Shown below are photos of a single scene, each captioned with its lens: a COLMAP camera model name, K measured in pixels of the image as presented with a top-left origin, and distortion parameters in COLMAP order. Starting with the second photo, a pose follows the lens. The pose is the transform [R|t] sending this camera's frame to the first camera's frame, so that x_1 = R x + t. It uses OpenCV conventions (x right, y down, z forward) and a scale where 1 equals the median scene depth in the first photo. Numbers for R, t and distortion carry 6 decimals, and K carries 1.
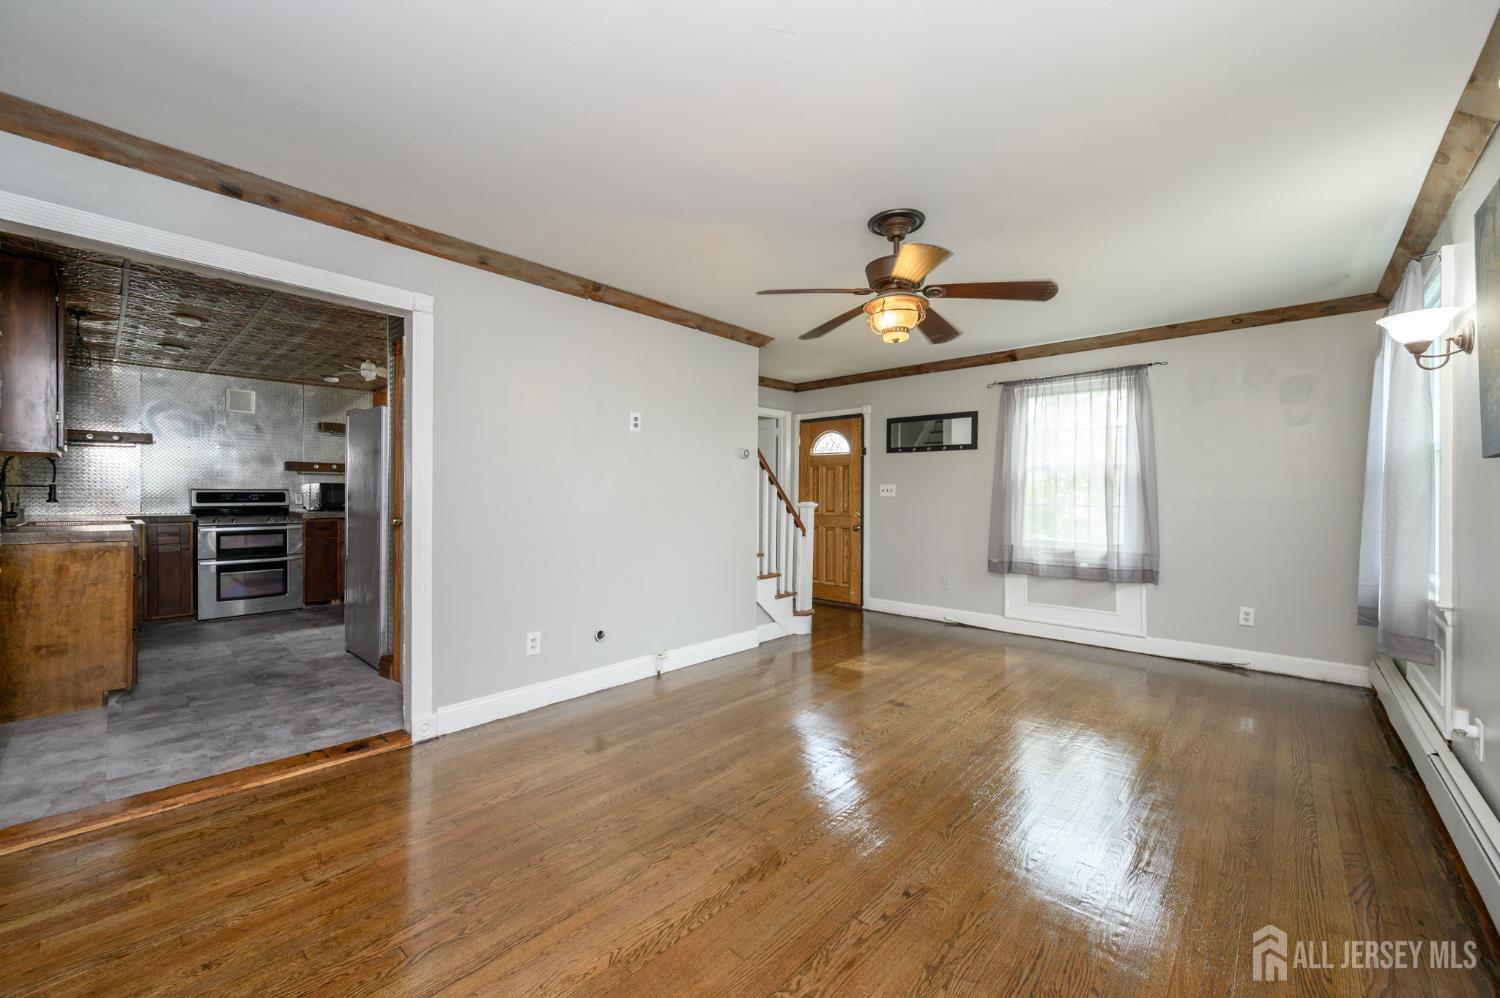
lens RADIAL K [[586.2, 0, 749.6], [0, 586.2, 496.9], [0, 0, 1]] dist [-0.000471, -0.000259]
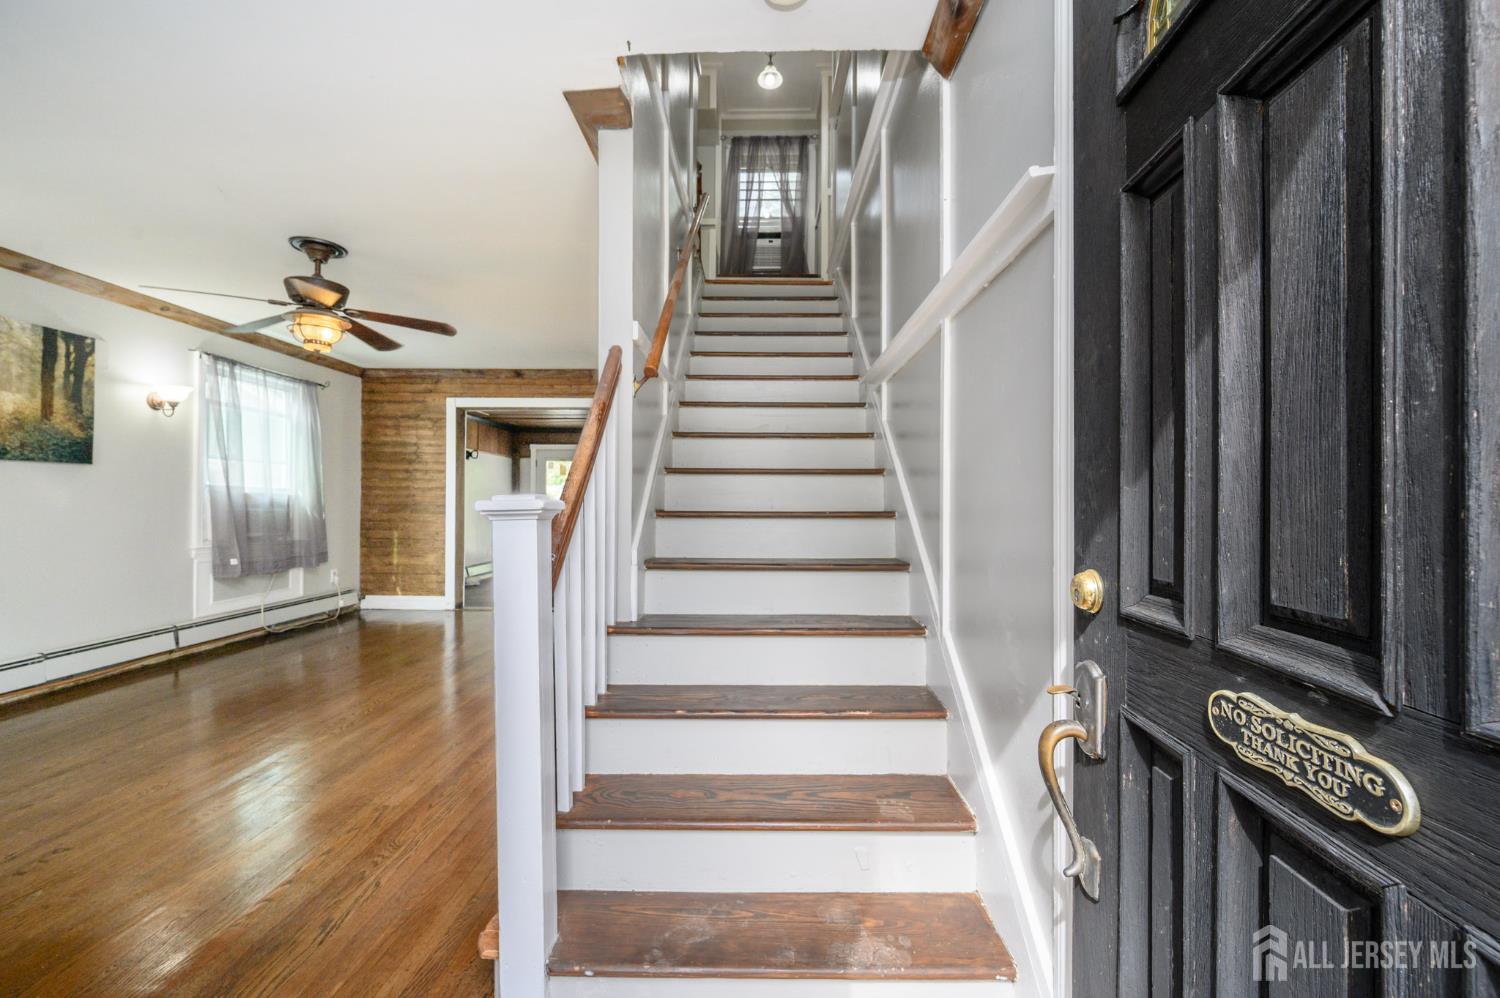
lens RADIAL K [[589.1, 0, 743.7], [0, 589.1, 499.4], [0, 0, 1]] dist [-0.001398, -0.000068]
pose [[-0.754591, -0.015024, -0.656023, 0.192343], [-0.013018, 0.999884, -0.007925, 0.011000], [0.656066, 0.002560, -0.754699, 1.249105]]
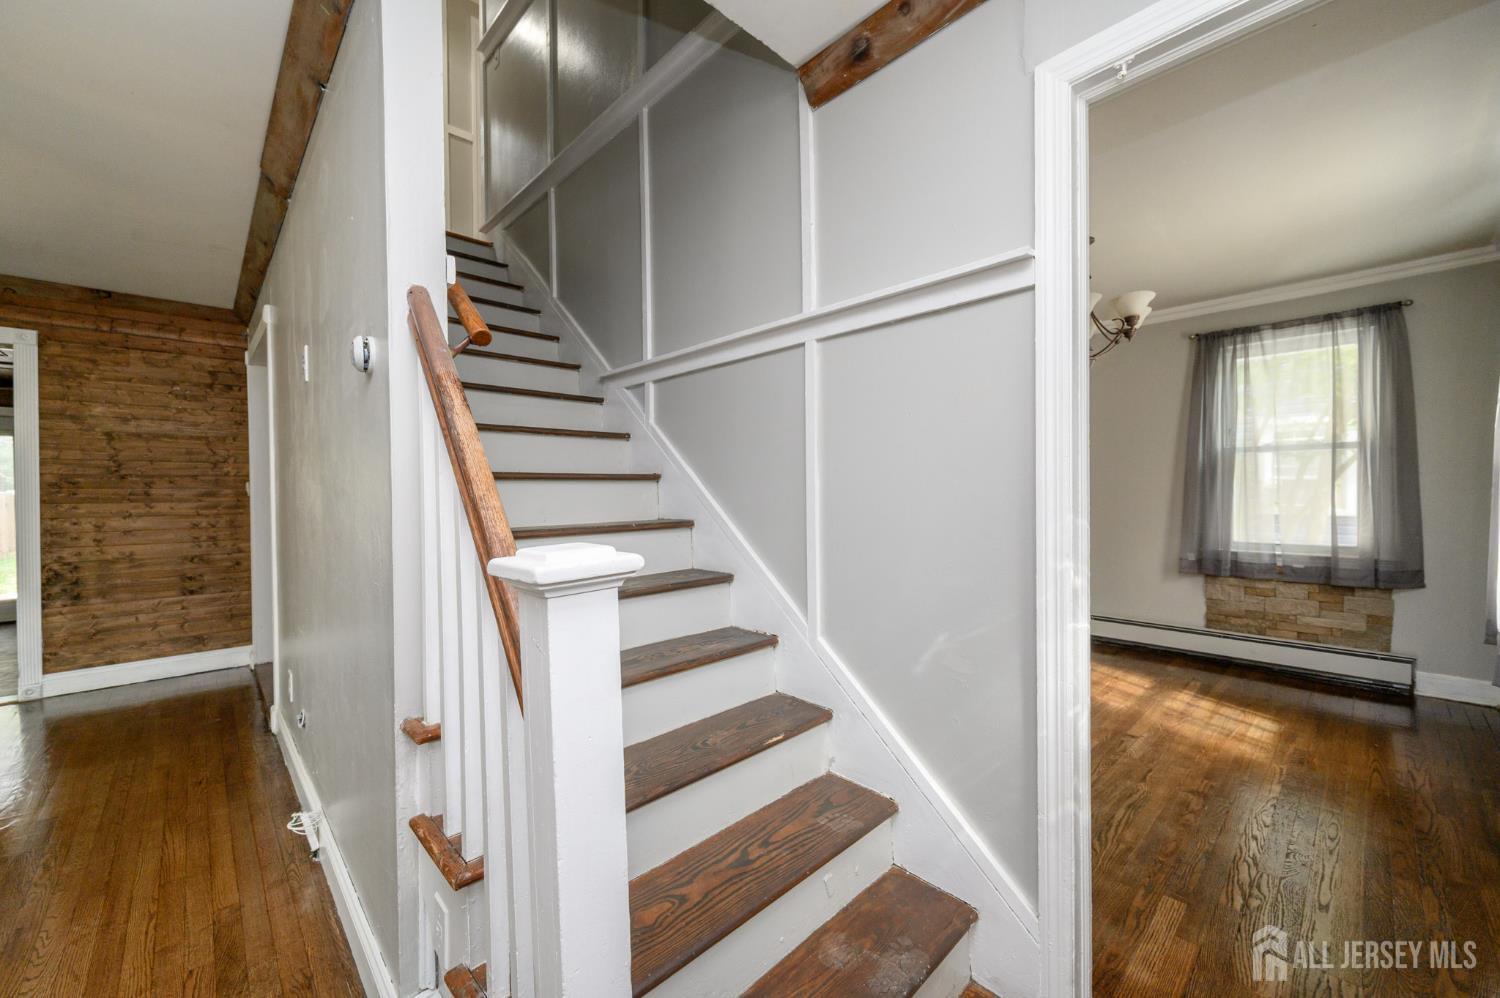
lens RADIAL K [[586.2, 0, 749.6], [0, 586.2, 496.9], [0, 0, 1]] dist [-0.000471, -0.000259]
pose [[-0.072850, 0.006920, -0.997319, 0.236012], [0.004731, 0.999967, 0.006593, -0.004835], [0.997332, -0.004238, -0.072881, 1.065302]]
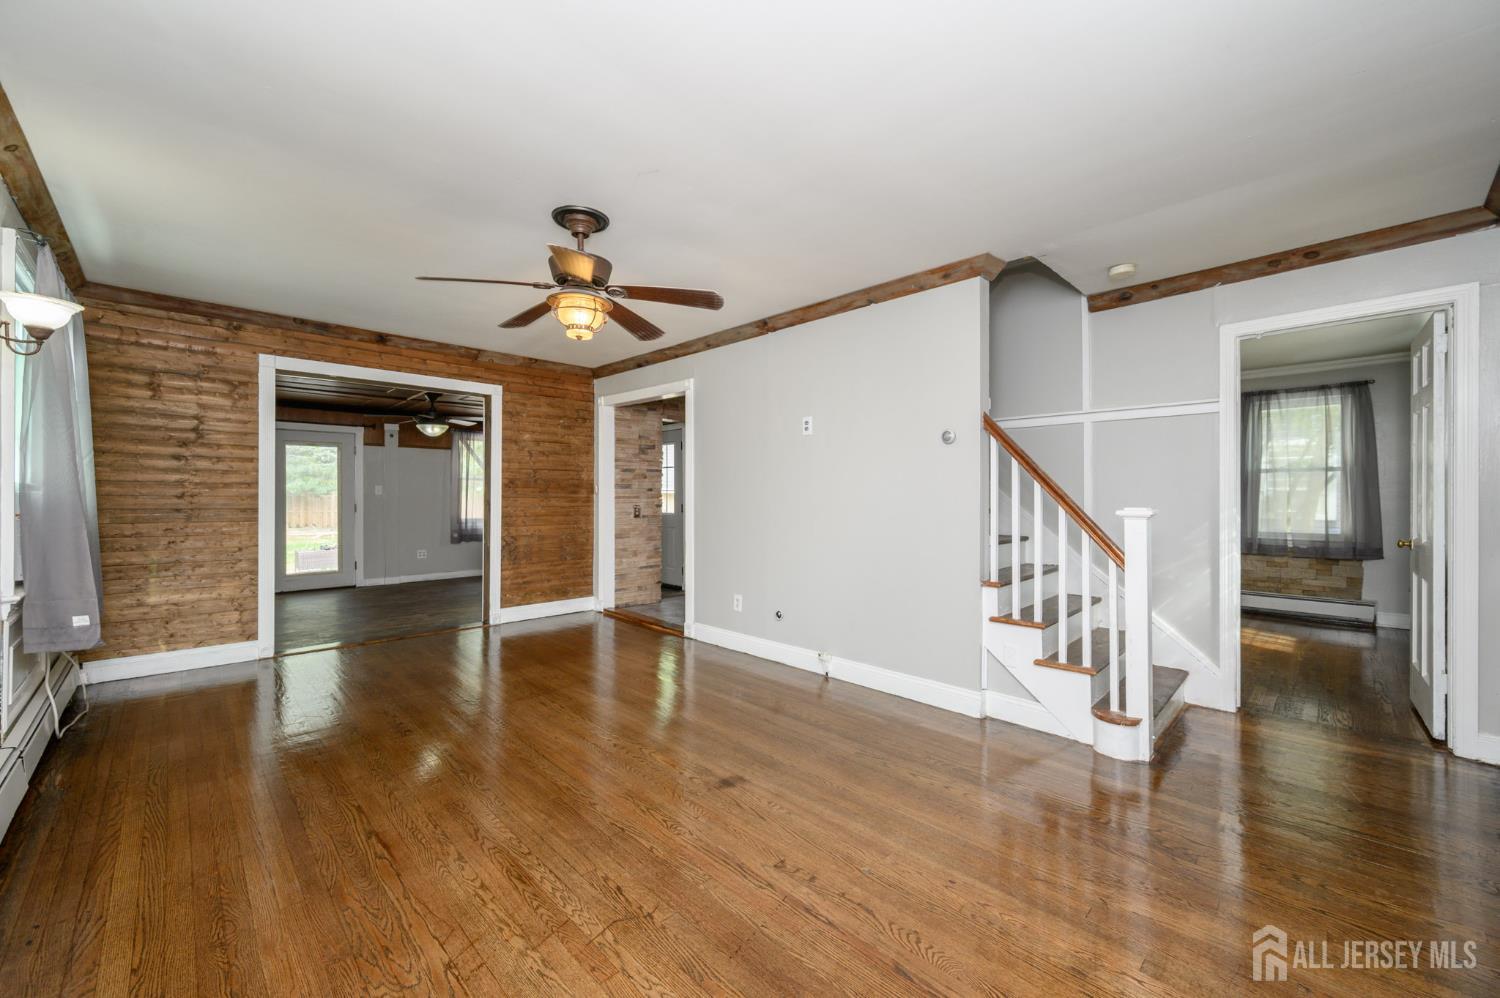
lens RADIAL K [[588.1, 0, 743.3], [0, 588.1, 497.1], [0, 0, 1]] dist [-0.002942, -0.000025]
pose [[-0.058304, -0.003697, -0.998292, 0.638860], [-0.005734, 0.999978, -0.003368, 0.003902], [0.998282, 0.005528, -0.058324, 0.693159]]
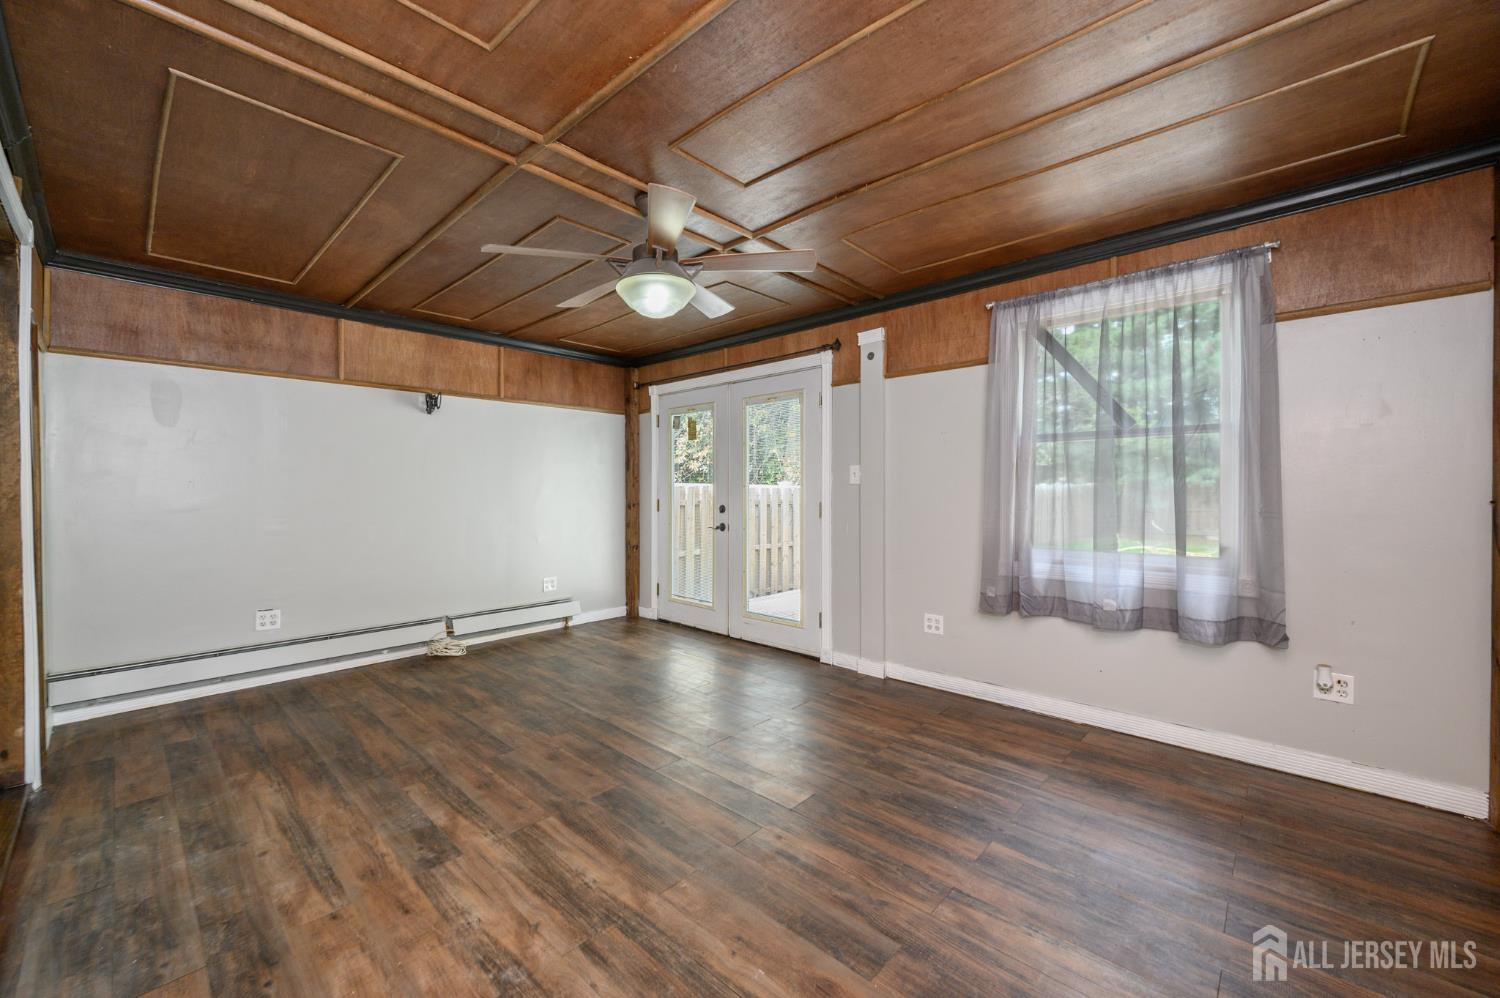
lens RADIAL K [[589.1, 0, 743.7], [0, 589.1, 499.4], [0, 0, 1]] dist [-0.001398, -0.000068]
pose [[-0.999912, -0.008370, 0.010307, -0.707912], [-0.008170, 0.999780, 0.019294, 0.004266], [-0.010466, 0.019208, -0.999761, 0.396565]]
